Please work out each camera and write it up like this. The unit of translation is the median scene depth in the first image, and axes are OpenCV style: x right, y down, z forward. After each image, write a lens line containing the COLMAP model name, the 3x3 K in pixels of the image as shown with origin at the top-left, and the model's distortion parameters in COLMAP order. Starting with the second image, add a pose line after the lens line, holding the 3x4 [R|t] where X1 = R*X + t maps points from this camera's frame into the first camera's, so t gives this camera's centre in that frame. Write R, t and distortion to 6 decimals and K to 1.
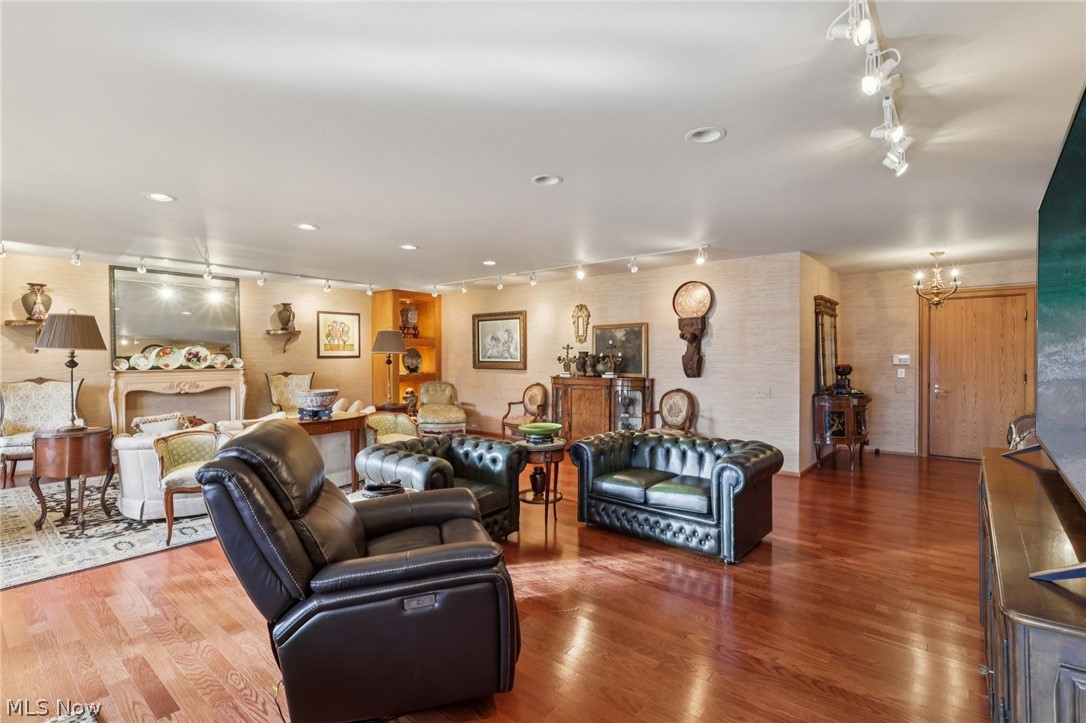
lens RADIAL K [[500.0, 0, 543.2], [0, 500.0, 356.9], [0, 0, 1]] dist [-0.005627, 0.000500]
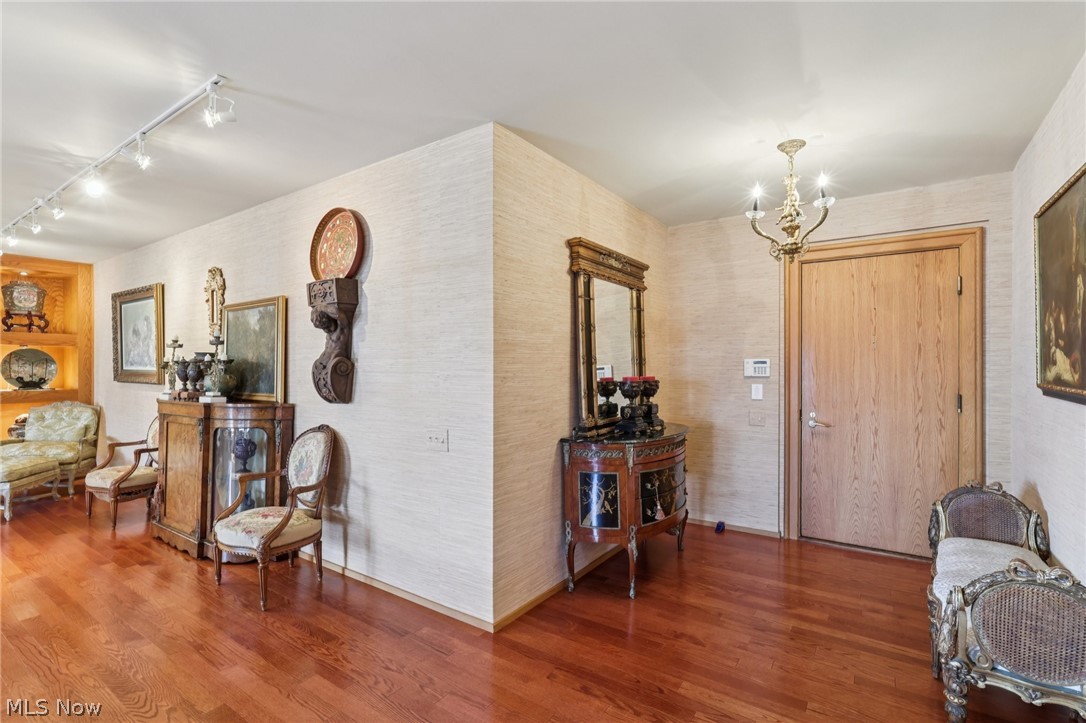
lens RADIAL K [[500.0, 0, 544.6], [0, 500.0, 360.8], [0, 0, 1]] dist [-0.005627, 0.000500]
pose [[0.995369, 0.002899, 0.096081, 0.441204], [-0.001946, 0.999948, -0.010015, 0.003809], [-0.096105, 0.009782, 0.995323, 0.474764]]
